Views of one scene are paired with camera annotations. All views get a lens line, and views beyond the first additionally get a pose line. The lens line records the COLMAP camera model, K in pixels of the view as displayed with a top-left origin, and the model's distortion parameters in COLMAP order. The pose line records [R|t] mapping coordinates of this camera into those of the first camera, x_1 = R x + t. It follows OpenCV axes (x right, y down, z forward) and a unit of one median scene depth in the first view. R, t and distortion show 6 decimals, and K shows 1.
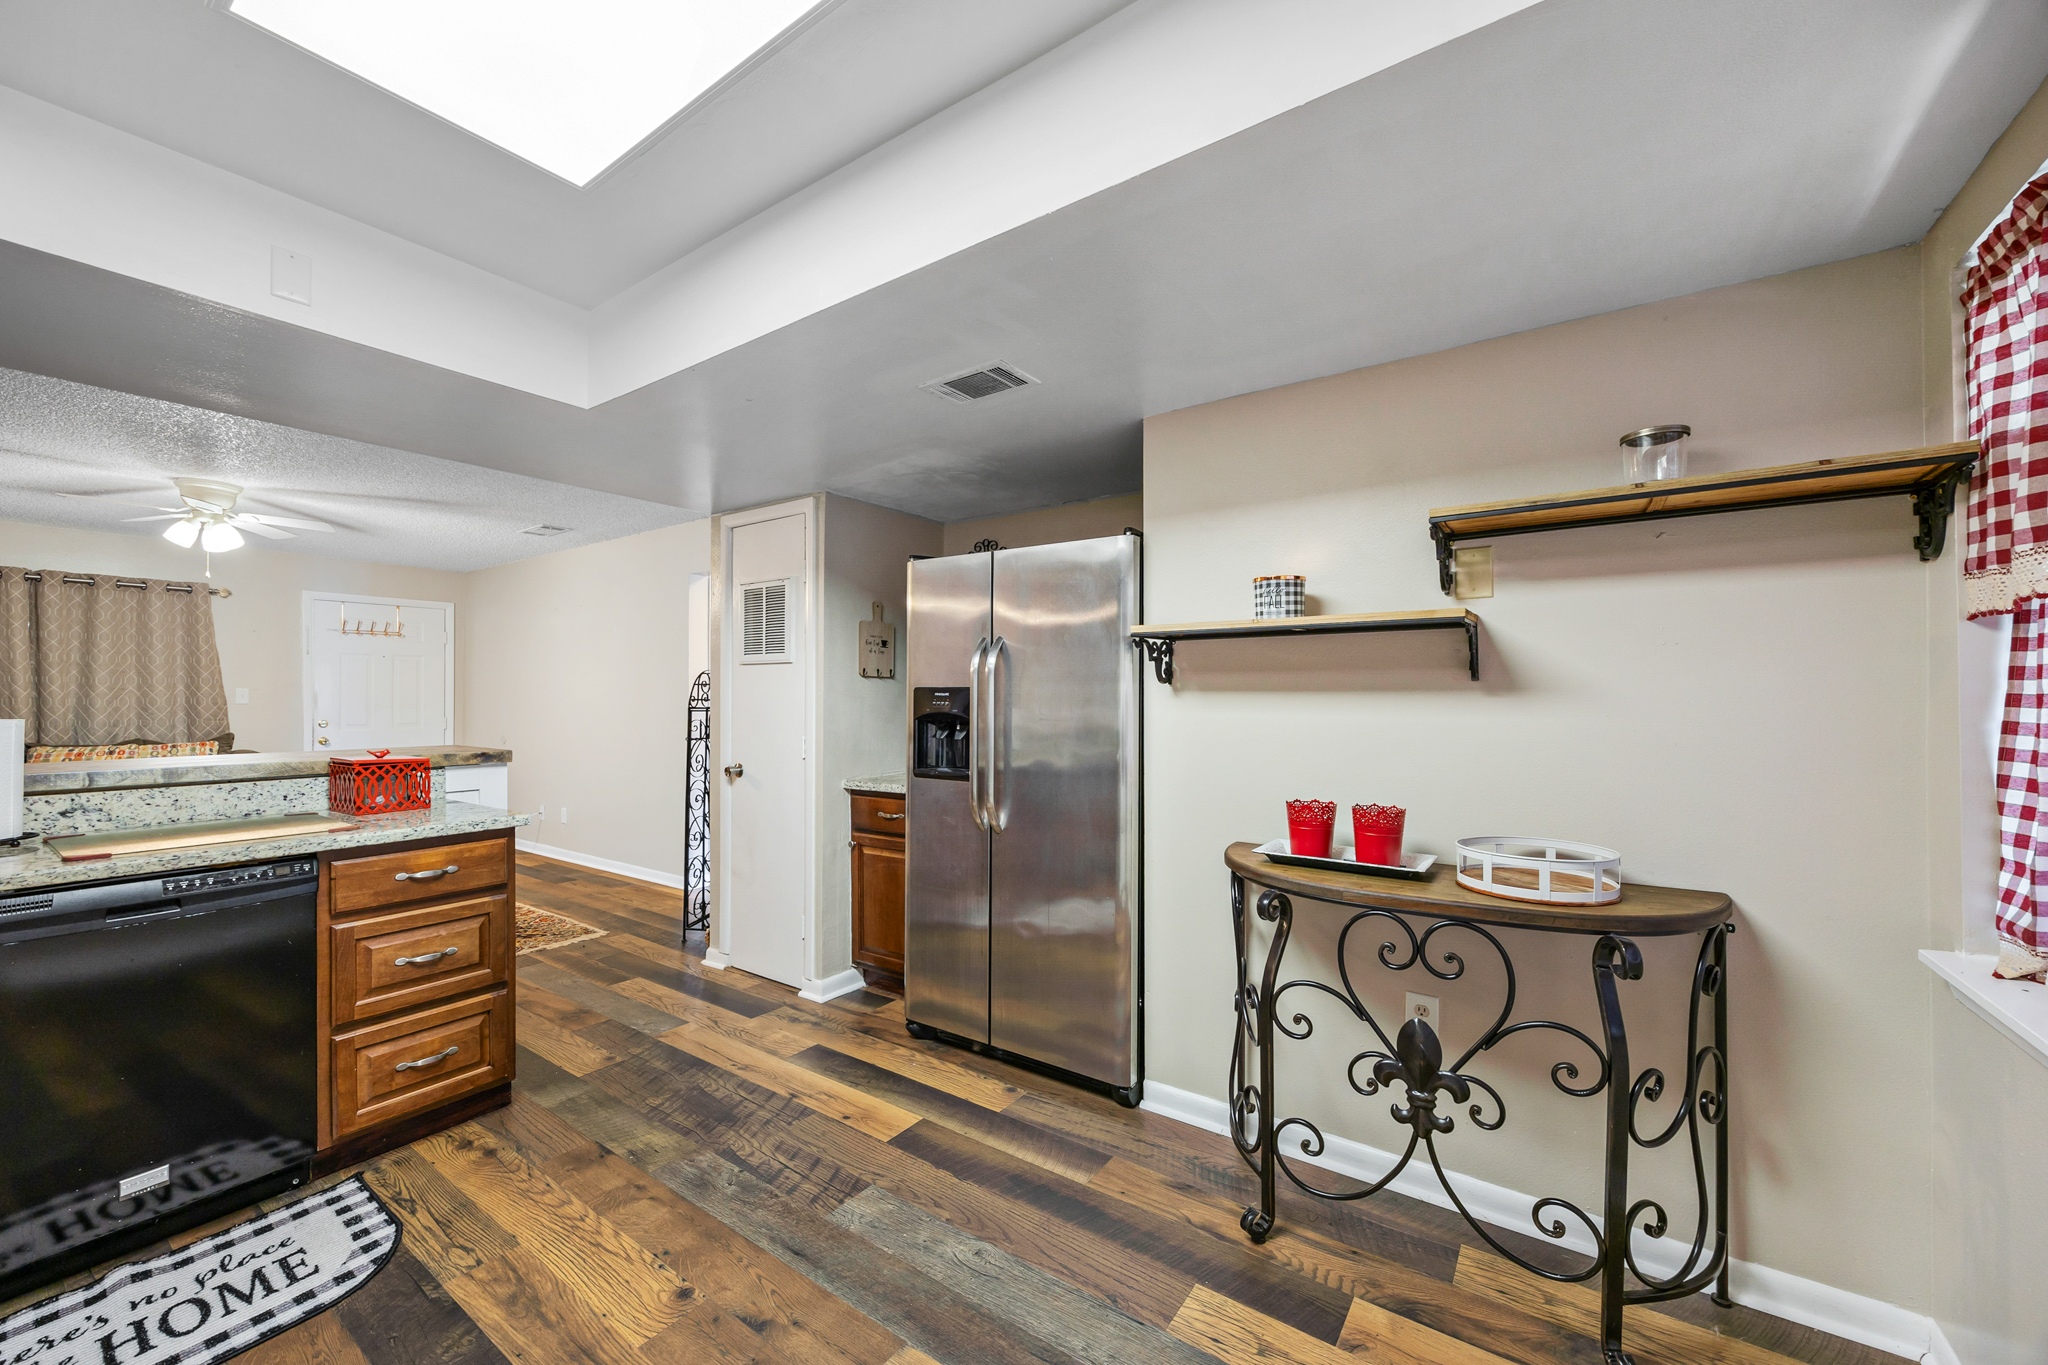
lens RADIAL K [[798.4, 0, 1019.5], [0, 798.4, 688.7], [0, 0, 1]] dist [0.001669, -0.000498]
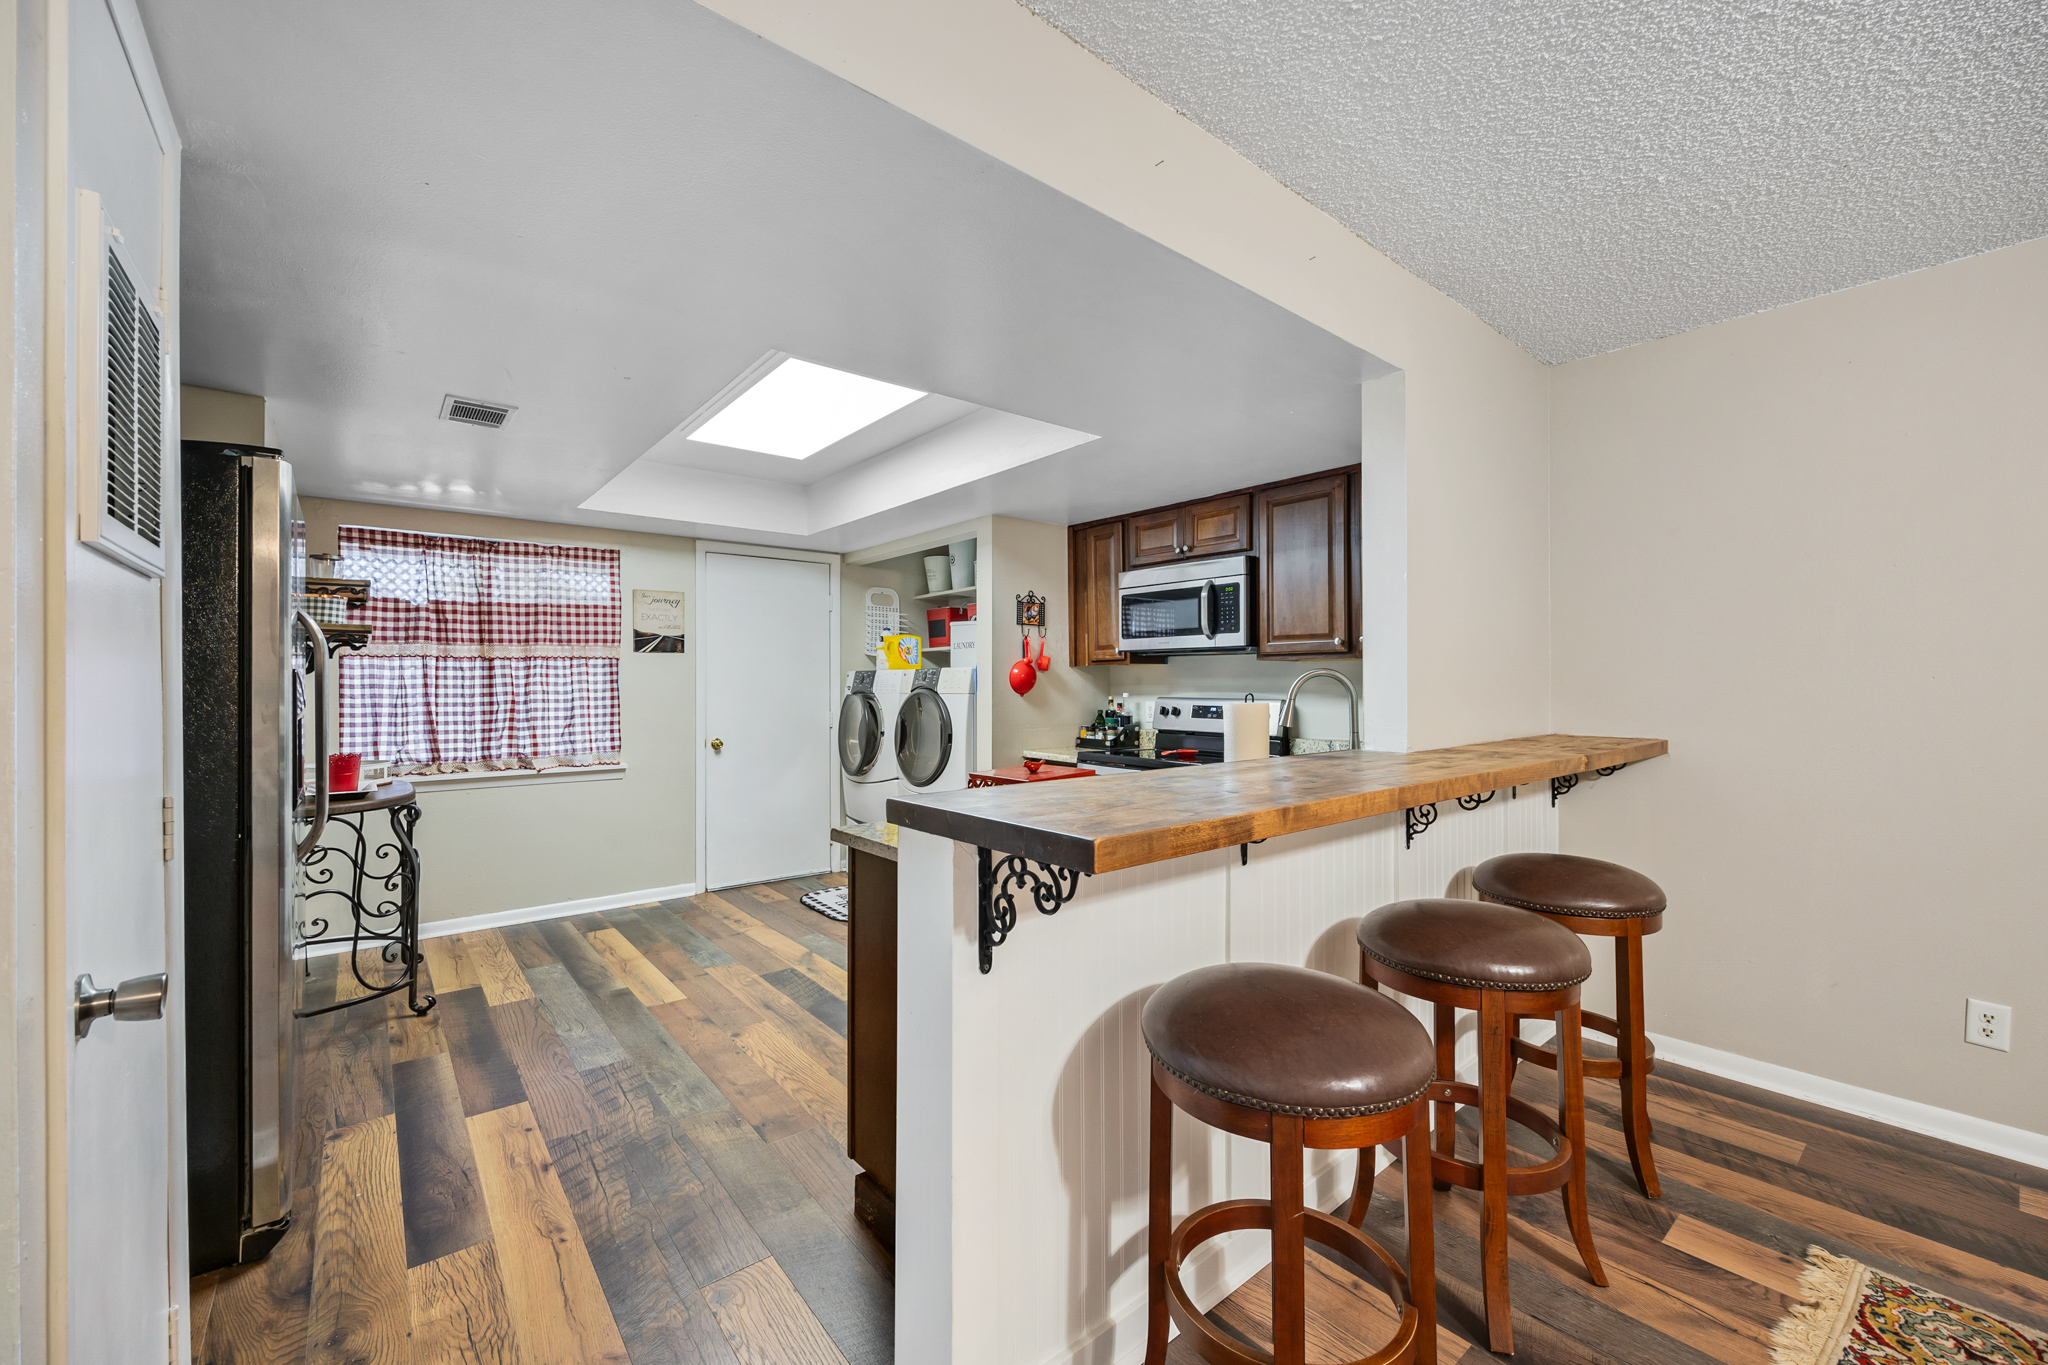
lens RADIAL K [[798.4, 0, 1012.1], [0, 798.4, 686.6], [0, 0, 1]] dist [0.001669, -0.000498]
pose [[-0.962981, 0.001641, 0.269564, -1.109397], [0.000511, 0.999991, -0.004262, 0.017866], [-0.269568, -0.003967, -0.962973, 1.905552]]
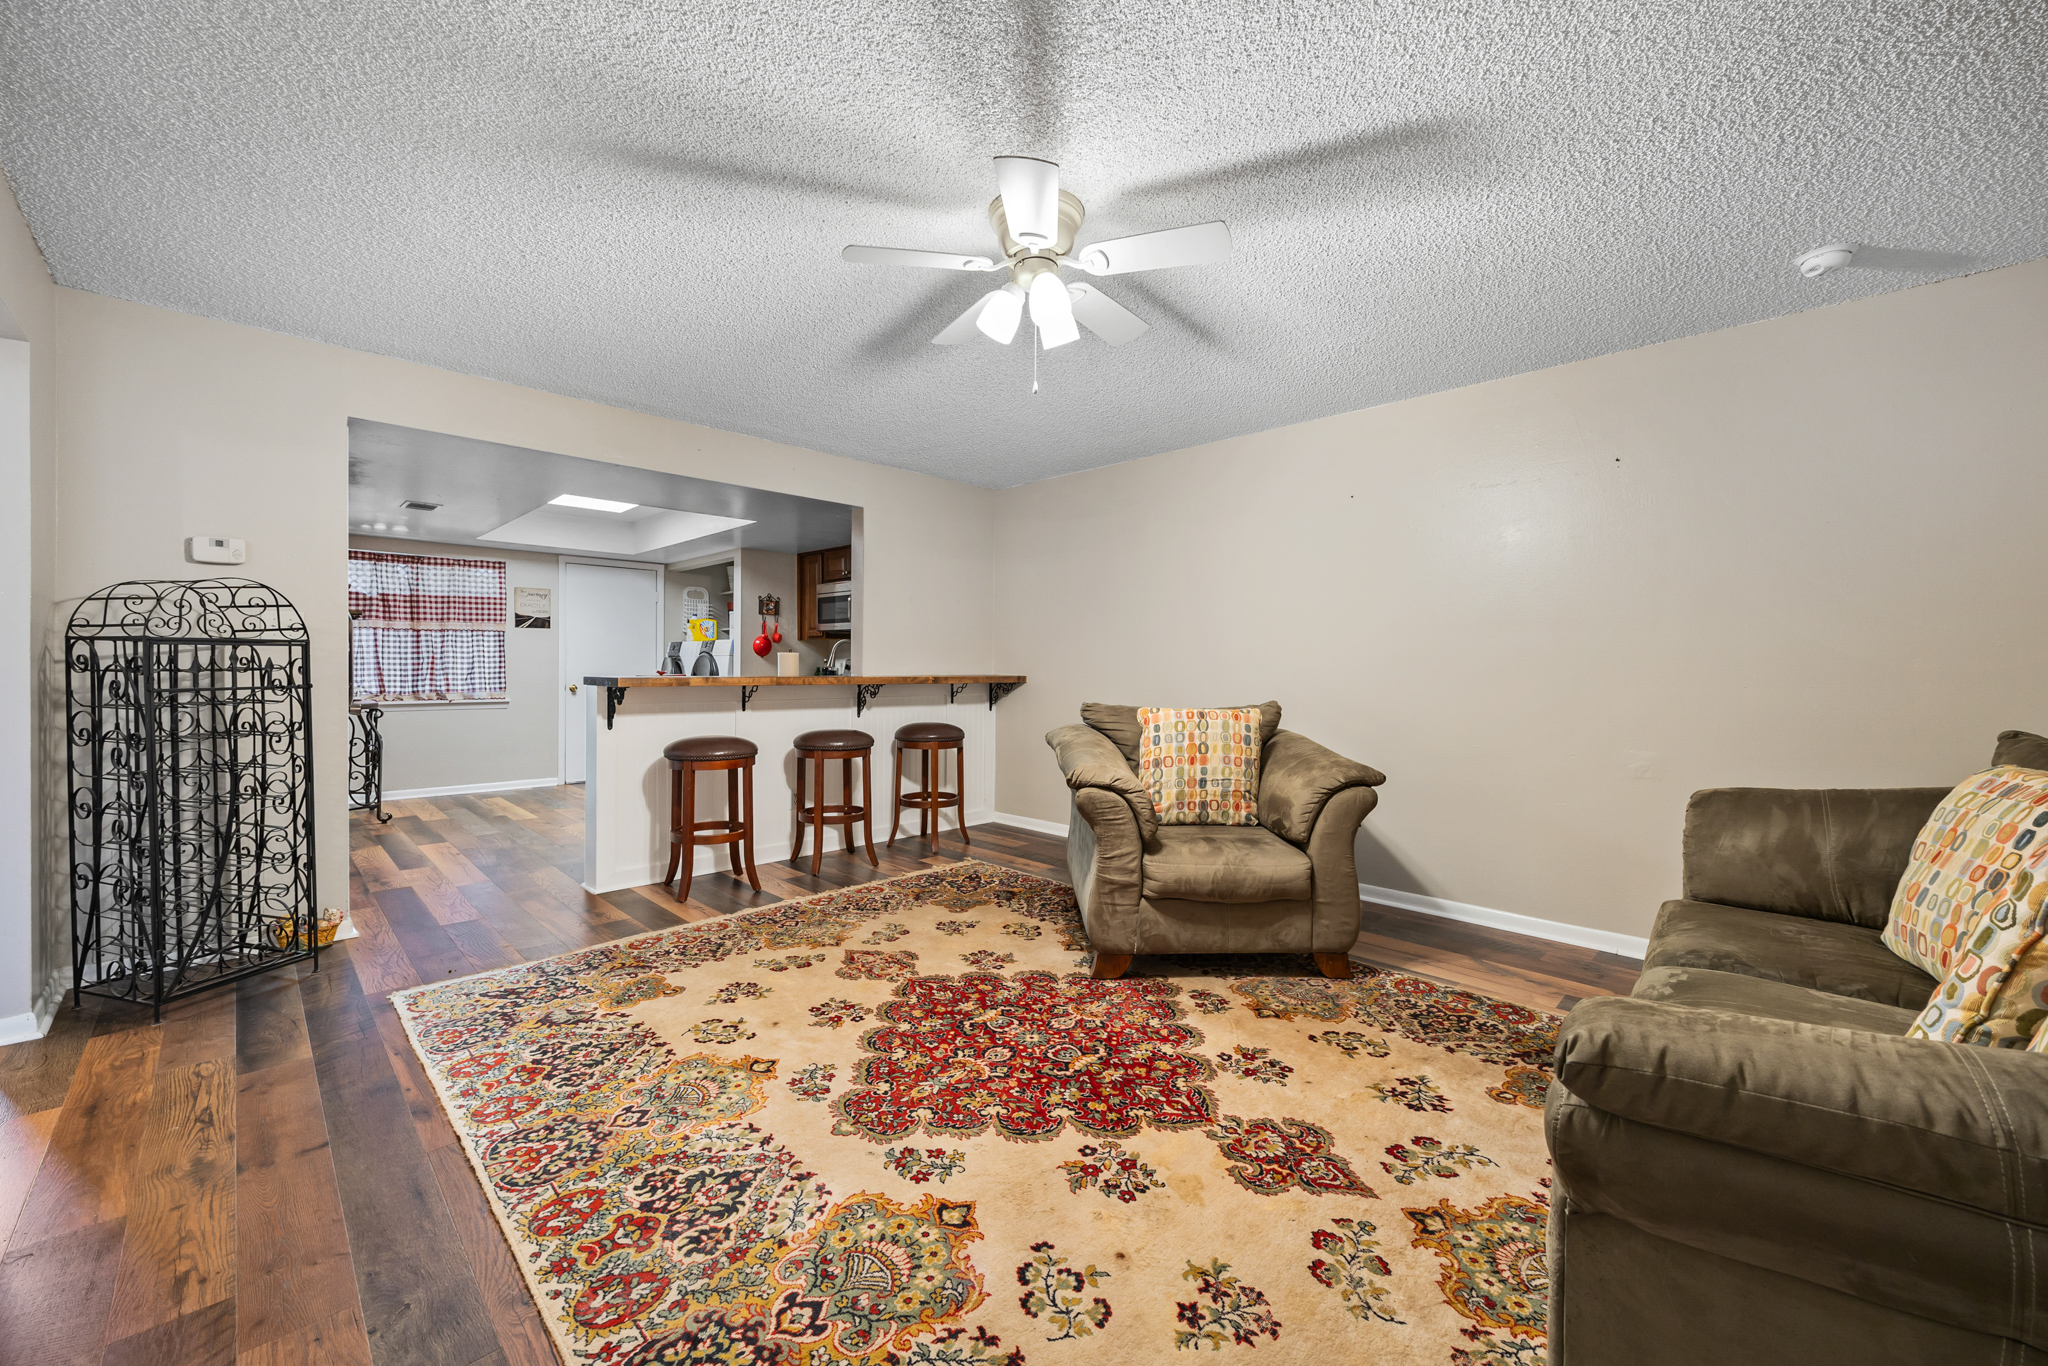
lens RADIAL K [[798.4, 0, 1032.3], [0, 798.4, 682.0], [0, 0, 1]] dist [0.001669, -0.000498]
pose [[-0.985249, -0.009647, 0.170853, -2.275815], [-0.008068, 0.999918, 0.009933, 0.094150], [-0.170935, 0.008408, -0.985246, 3.056244]]
